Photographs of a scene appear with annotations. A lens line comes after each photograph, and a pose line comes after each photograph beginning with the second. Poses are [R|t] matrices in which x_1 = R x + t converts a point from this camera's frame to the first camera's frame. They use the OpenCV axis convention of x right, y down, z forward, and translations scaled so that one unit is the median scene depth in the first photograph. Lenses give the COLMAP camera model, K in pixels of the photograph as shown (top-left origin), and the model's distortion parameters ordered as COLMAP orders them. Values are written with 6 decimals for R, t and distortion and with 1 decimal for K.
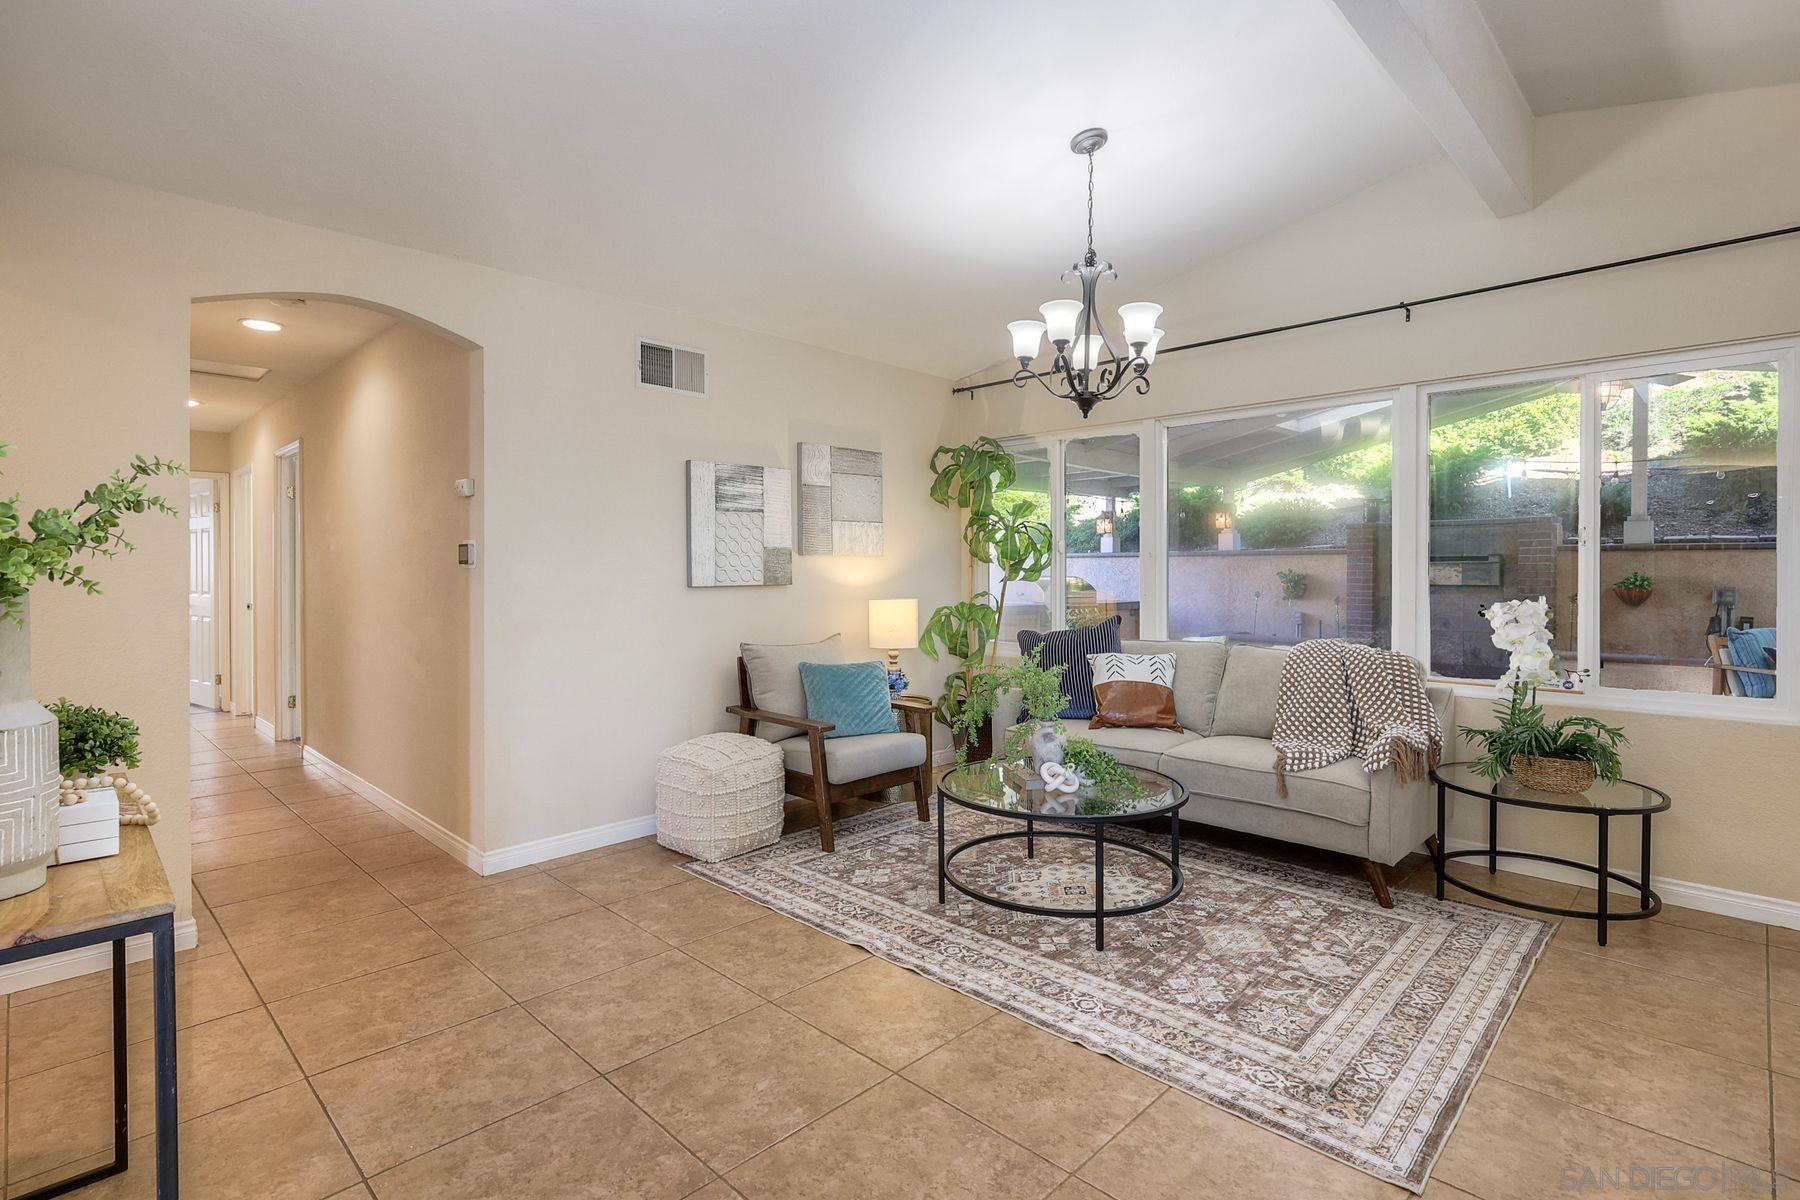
lens RADIAL K [[869.8, 0, 901.7], [0, 869.8, 585.1], [0, 0, 1]] dist [0.005169, 0.001235]
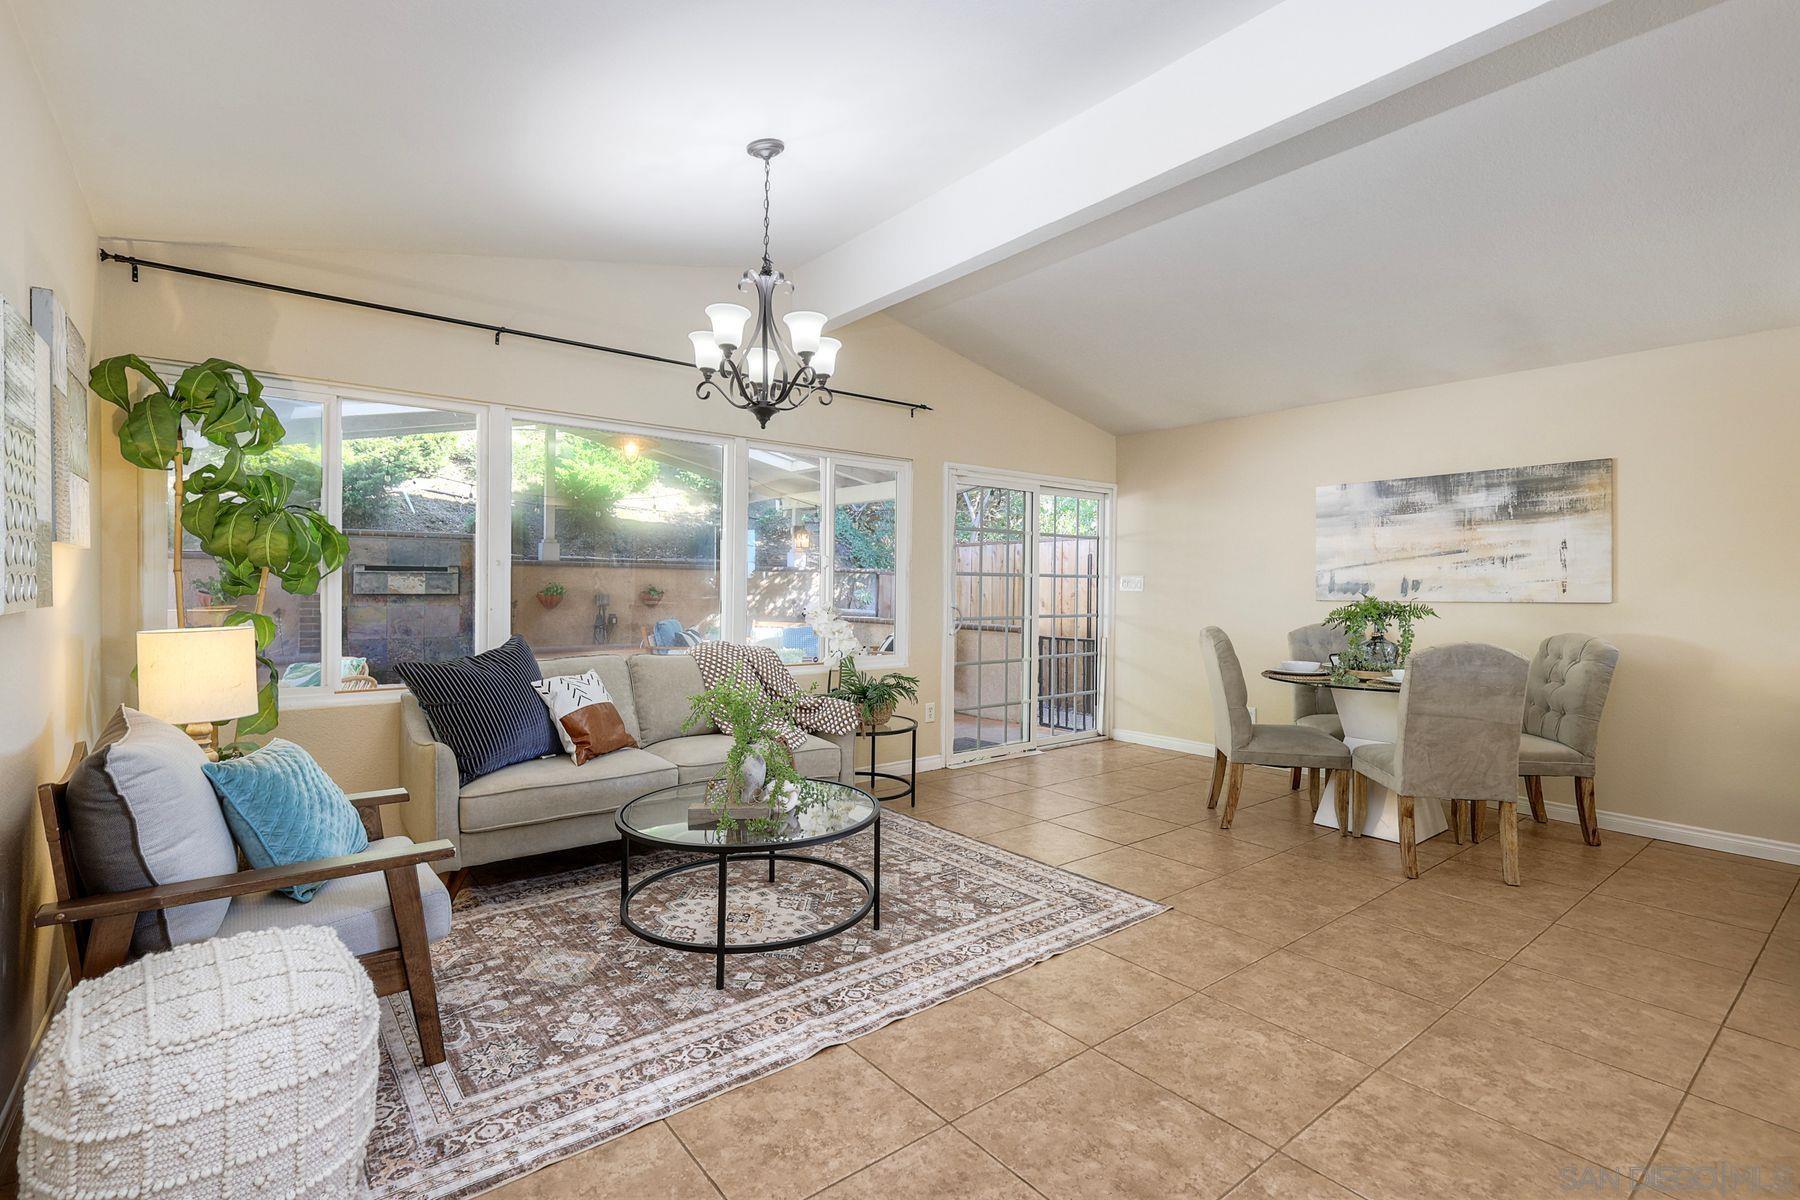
lens RADIAL K [[838.5, 0, 905.4], [0, 838.5, 570.1], [0, 0, 1]] dist [0.008420, -0.001505]
pose [[0.119994, 0.018989, 0.992593, -0.641604], [0.009011, 0.999755, -0.020215, -0.006504], [-0.992734, 0.011370, 0.119793, 0.653595]]
